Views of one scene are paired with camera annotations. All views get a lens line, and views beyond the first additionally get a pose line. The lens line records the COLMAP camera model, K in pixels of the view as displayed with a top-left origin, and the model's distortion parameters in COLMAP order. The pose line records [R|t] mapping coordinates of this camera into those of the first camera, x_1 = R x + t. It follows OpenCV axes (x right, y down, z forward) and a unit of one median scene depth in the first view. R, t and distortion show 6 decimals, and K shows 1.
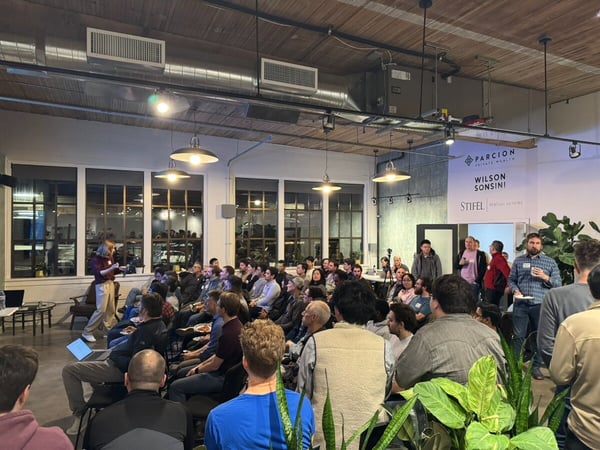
lens RADIAL K [[417.3, 0, 300.0], [0, 417.3, 225.0], [0, 0, 1]] dist [0.045921, -0.002563]
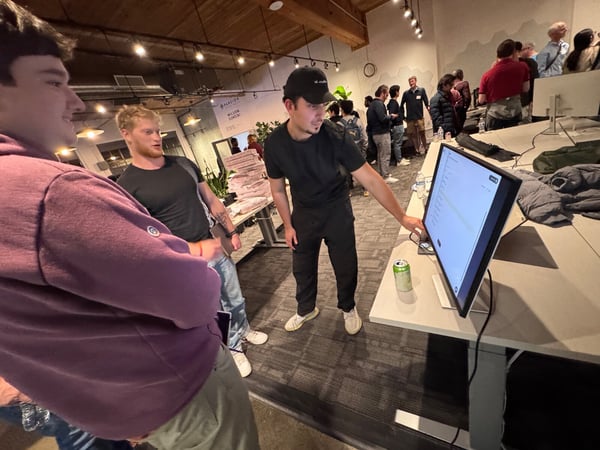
lens RADIAL K [[240.3, 0, 294.5], [0, 240.3, 223.5], [0, 0, 1]] dist [0.009370, -0.000074]
pose [[0.782961, -0.425698, 0.453601, -0.131235], [0.275906, 0.891176, 0.360114, 0.043078], [-0.557538, -0.156804, 0.815208, -0.330149]]
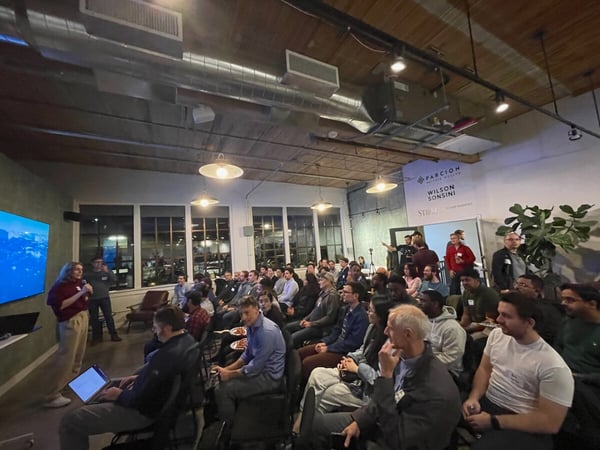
lens RADIAL K [[240.3, 0, 294.5], [0, 240.3, 223.5], [0, 0, 1]] dist [0.009370, -0.000074]
pose [[0.996160, -0.074375, 0.046196, -0.067376], [0.078392, 0.992642, -0.092285, 0.032232], [-0.038993, 0.095552, 0.994660, 0.248799]]
